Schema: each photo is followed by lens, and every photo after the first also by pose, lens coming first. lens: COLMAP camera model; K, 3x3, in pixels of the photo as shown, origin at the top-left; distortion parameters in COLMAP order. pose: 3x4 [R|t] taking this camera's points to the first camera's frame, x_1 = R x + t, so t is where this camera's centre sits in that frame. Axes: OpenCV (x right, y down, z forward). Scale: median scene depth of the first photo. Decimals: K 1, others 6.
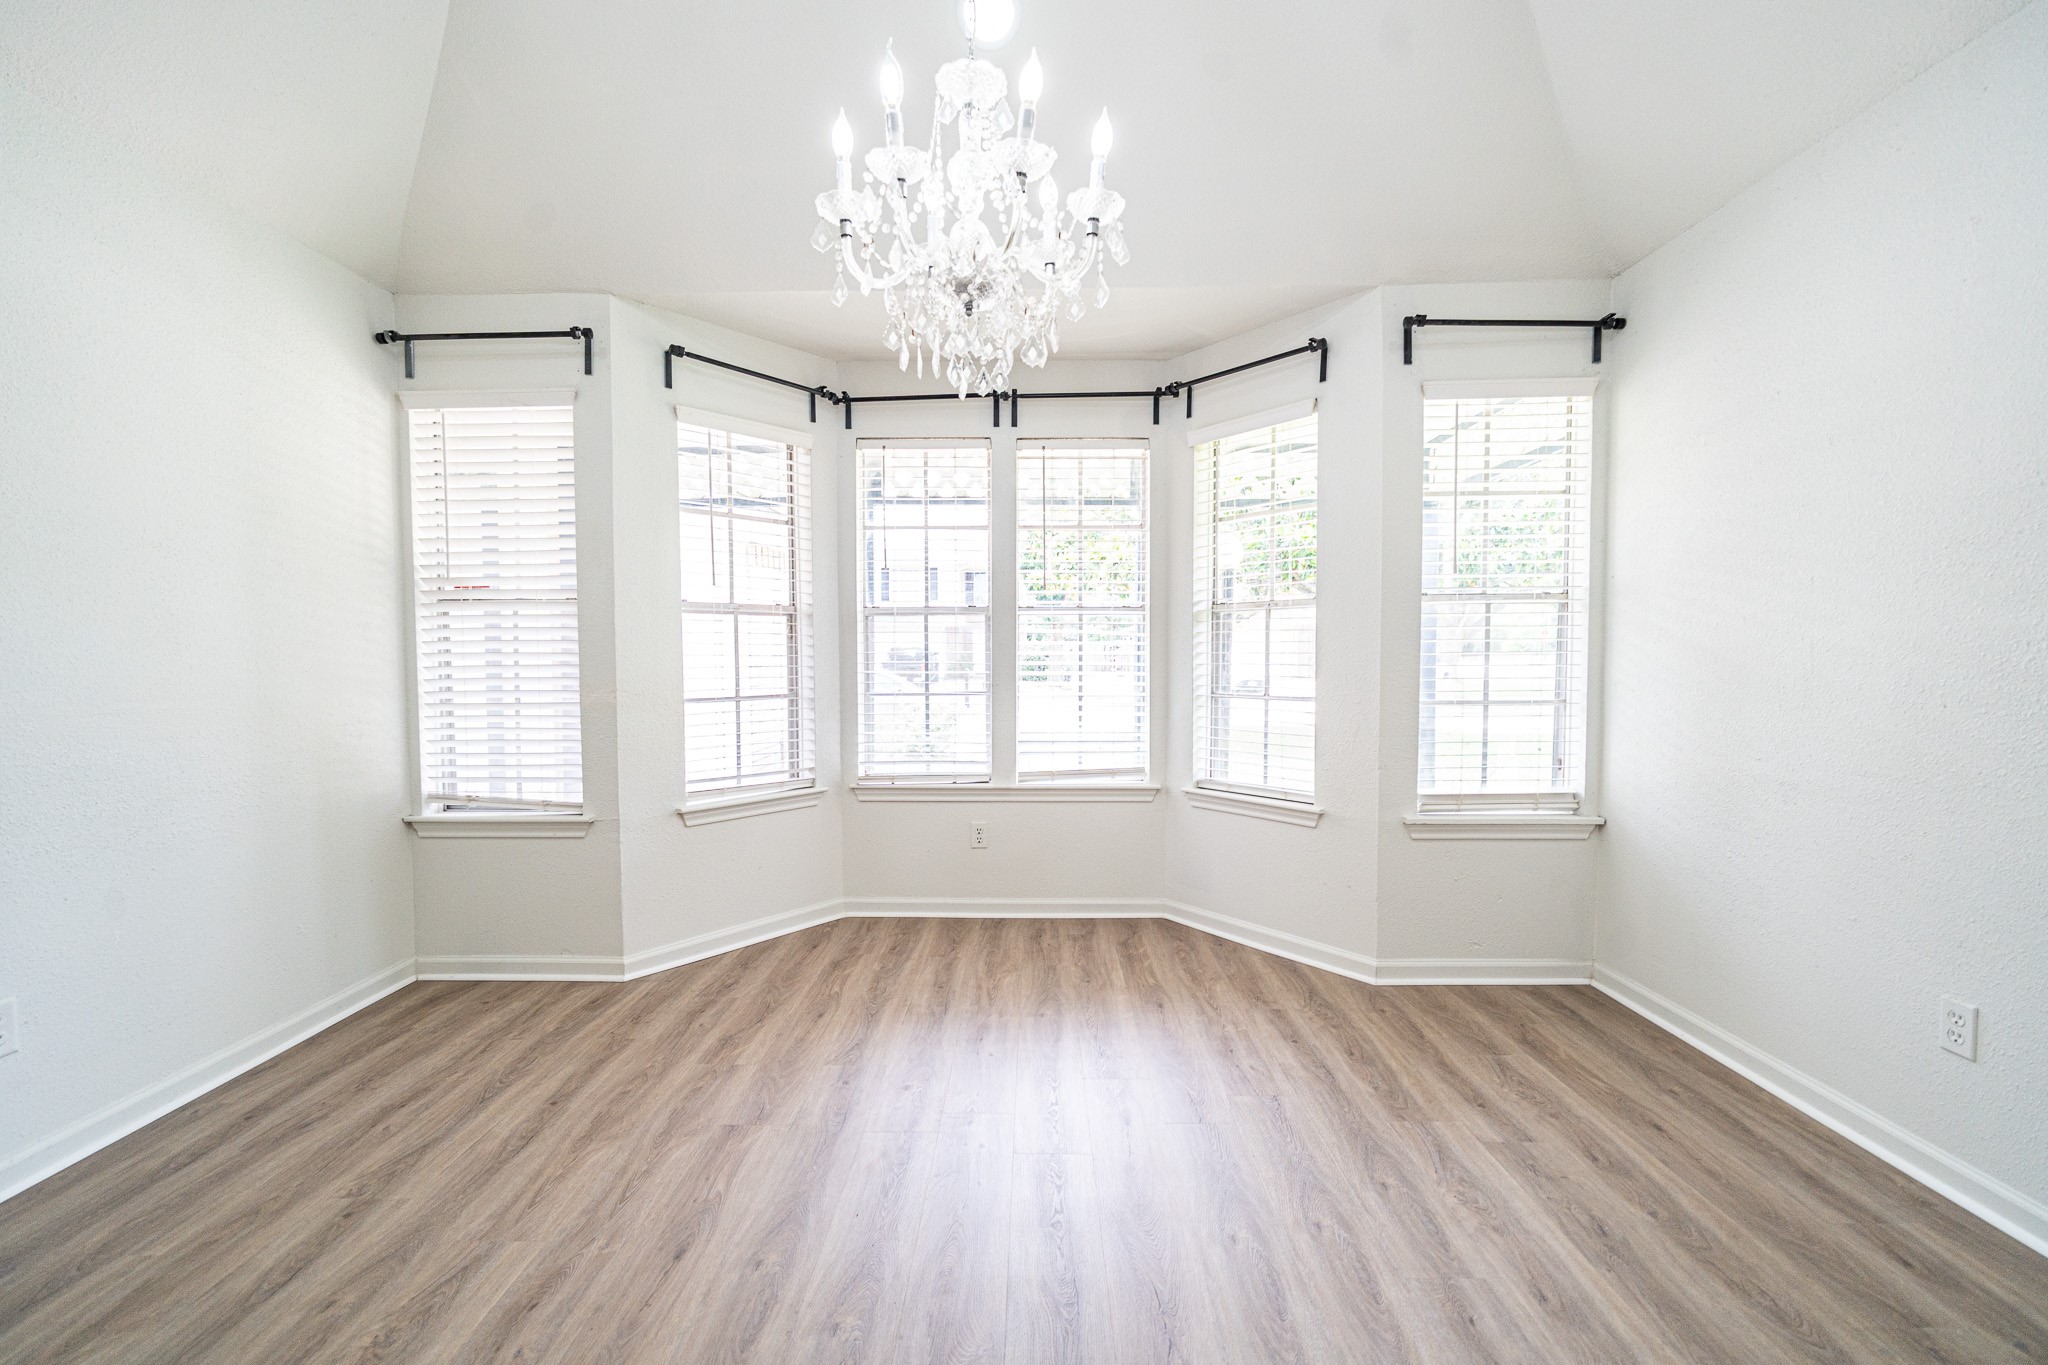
lens RADIAL K [[892.5, 0, 1024.0], [0, 892.5, 682.5], [0, 0, 1]] dist [0.001511, 0.000298]
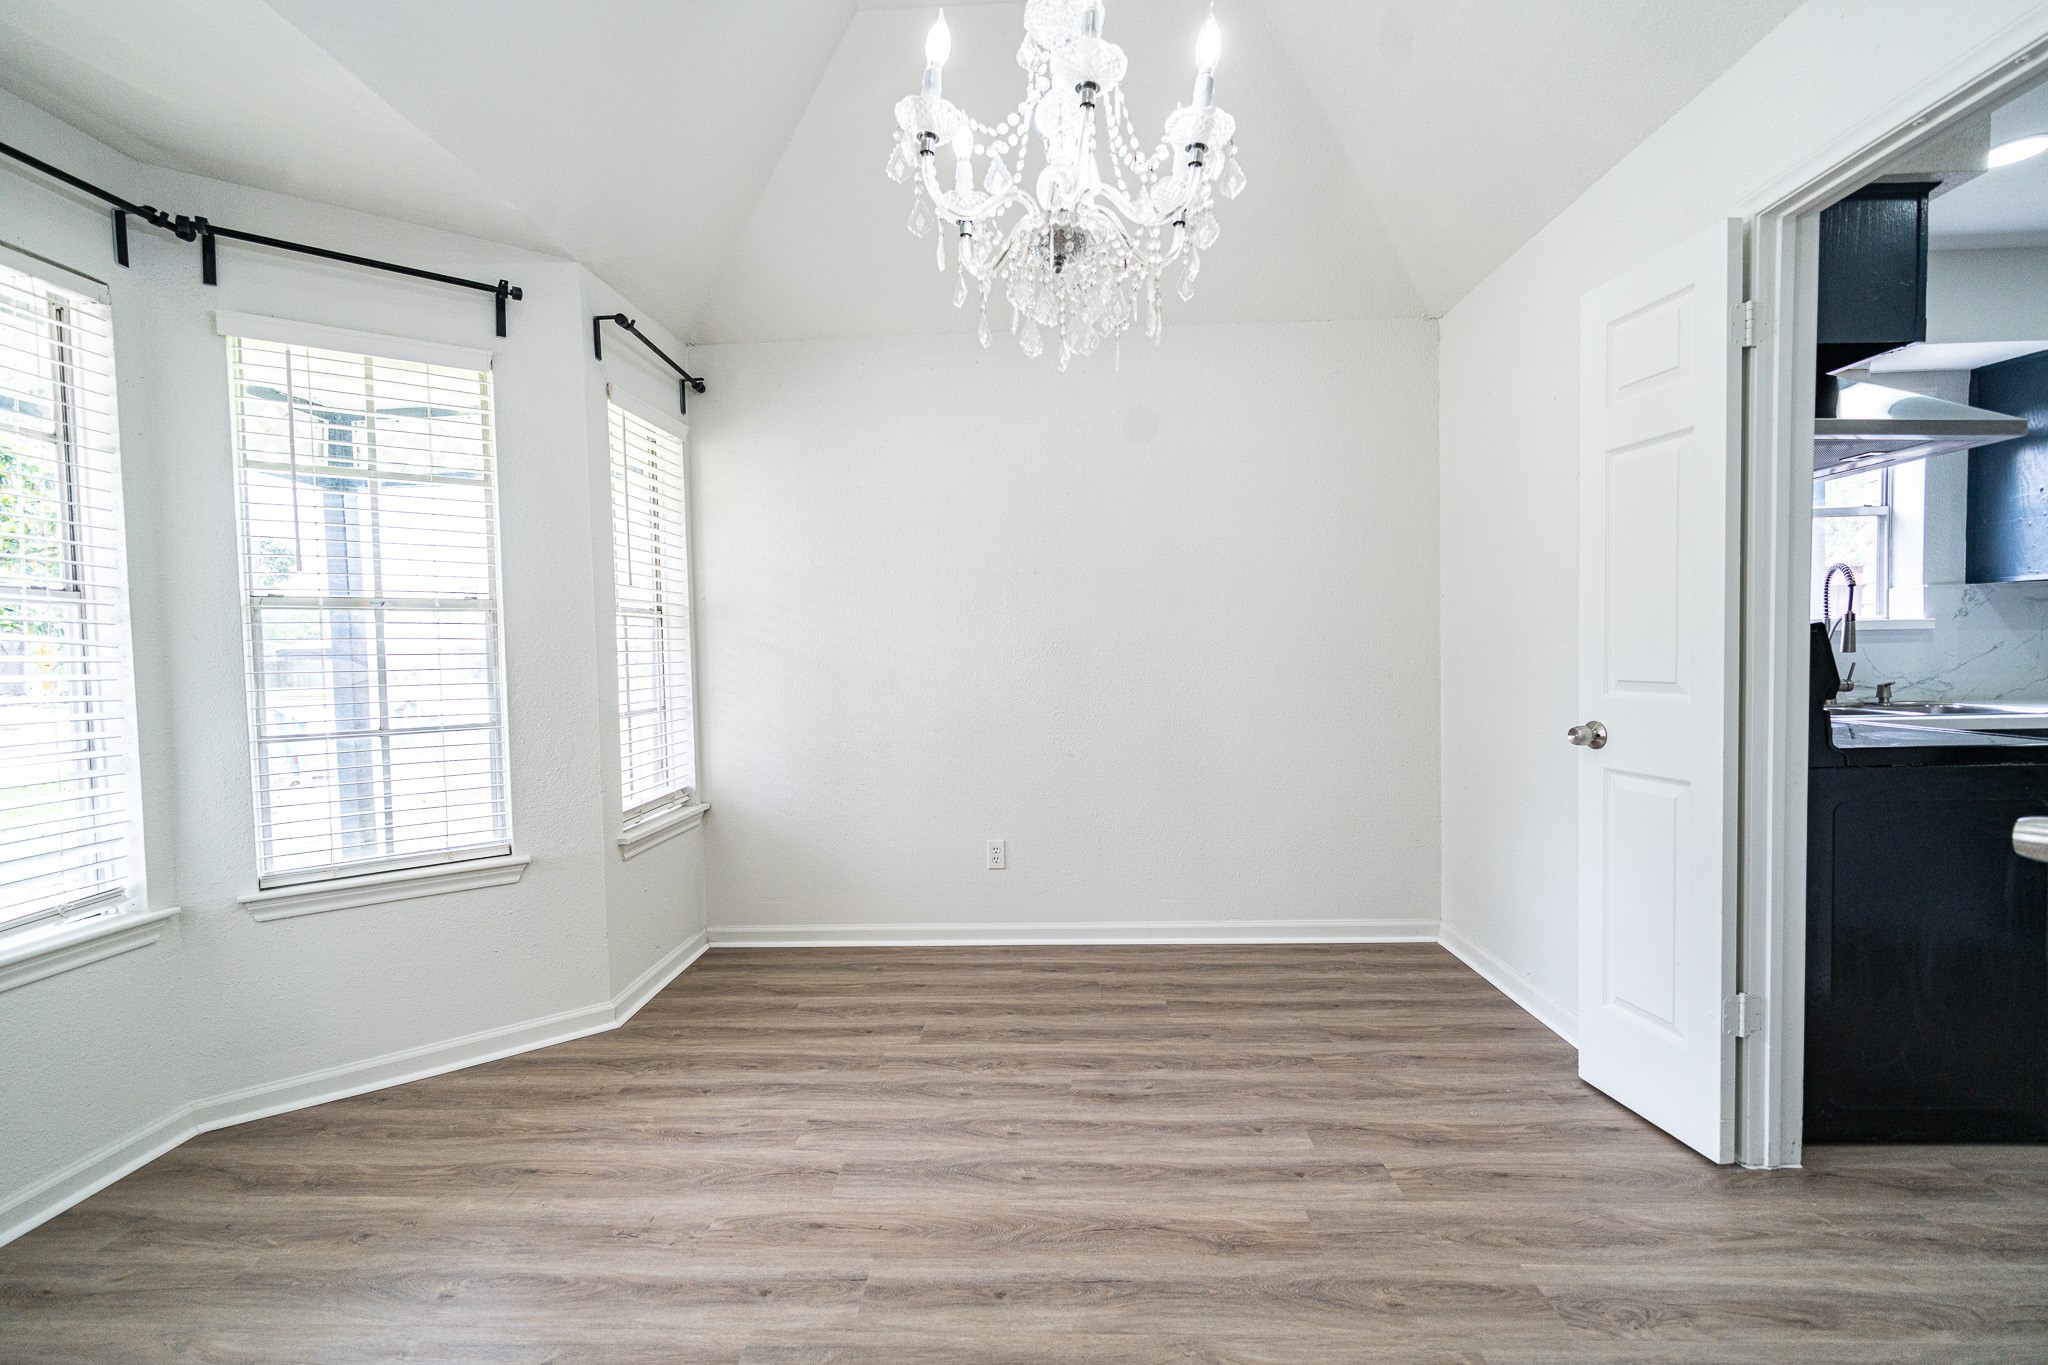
lens RADIAL K [[875.4, 0, 1024.0], [0, 875.4, 682.5], [0, 0, 1]] dist [0.000861, -0.000525]
pose [[0.010412, -0.031072, 0.999463, -0.499142], [0.054092, 0.998071, 0.030466, -0.020370], [-0.998482, 0.053746, 0.012072, 0.561872]]
